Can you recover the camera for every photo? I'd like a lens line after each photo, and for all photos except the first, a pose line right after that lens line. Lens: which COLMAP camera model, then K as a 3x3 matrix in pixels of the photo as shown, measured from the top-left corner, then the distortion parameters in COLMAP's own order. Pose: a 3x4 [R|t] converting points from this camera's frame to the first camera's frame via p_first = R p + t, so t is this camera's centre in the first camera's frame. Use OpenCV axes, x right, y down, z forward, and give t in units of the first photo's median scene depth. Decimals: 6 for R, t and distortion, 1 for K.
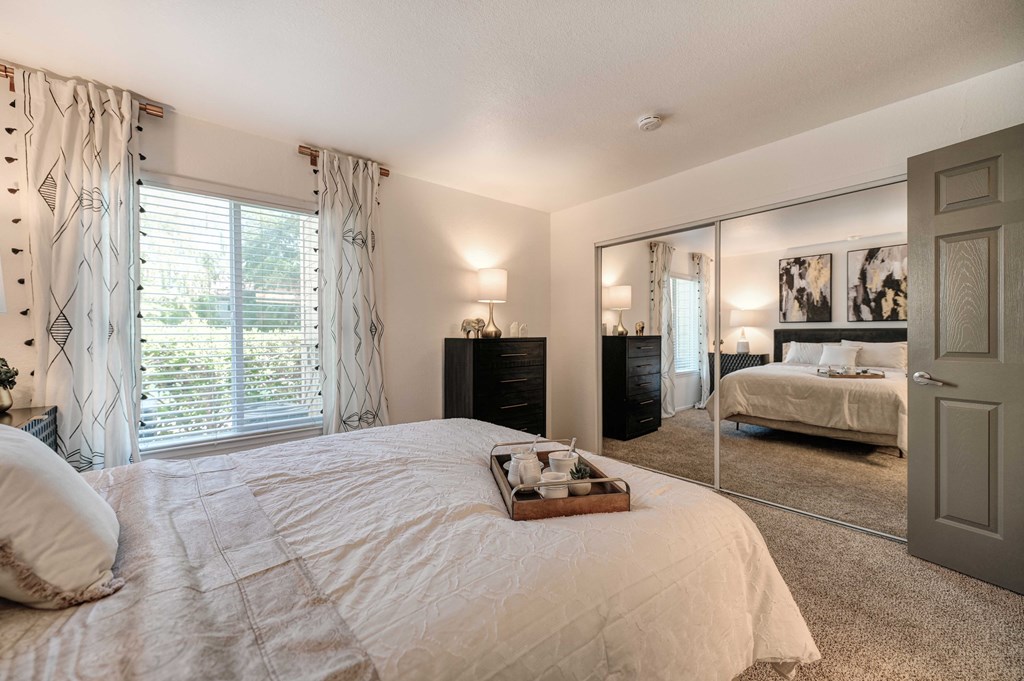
lens RADIAL K [[402.8, 0, 508.6], [0, 402.8, 336.2], [0, 0, 1]] dist [0.000414, 0.000039]
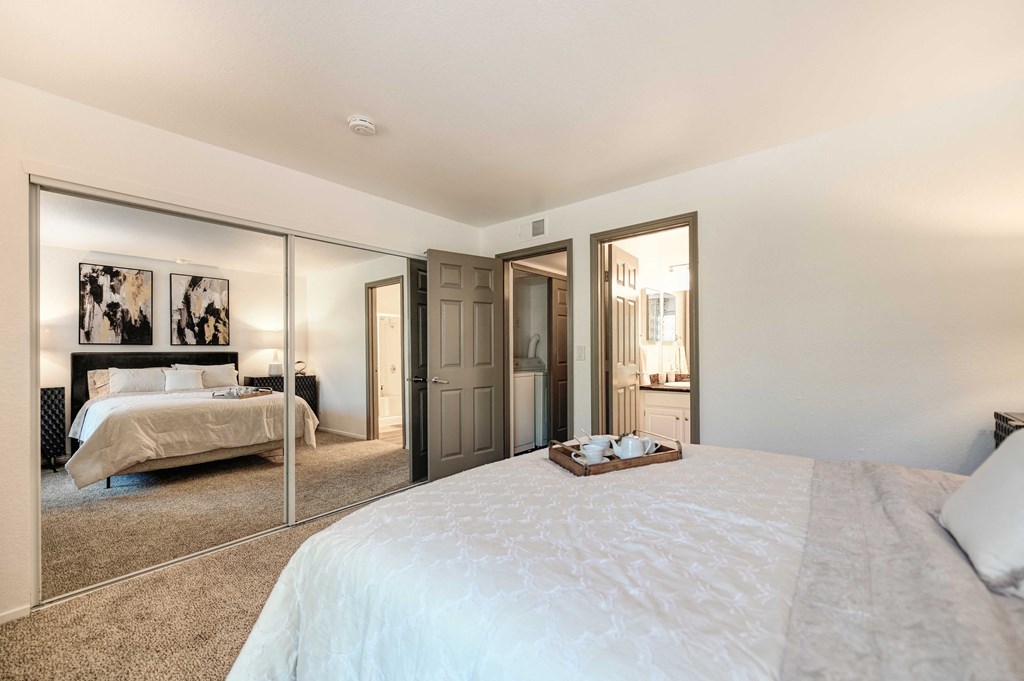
lens RADIAL K [[402.8, 0, 508.6], [0, 402.8, 336.2], [0, 0, 1]] dist [0.000414, 0.000039]
pose [[-0.175273, 0.045260, 0.983479, -0.269794], [0.016417, 0.998938, -0.043046, -0.001370], [-0.984383, 0.008601, -0.175830, 0.375817]]
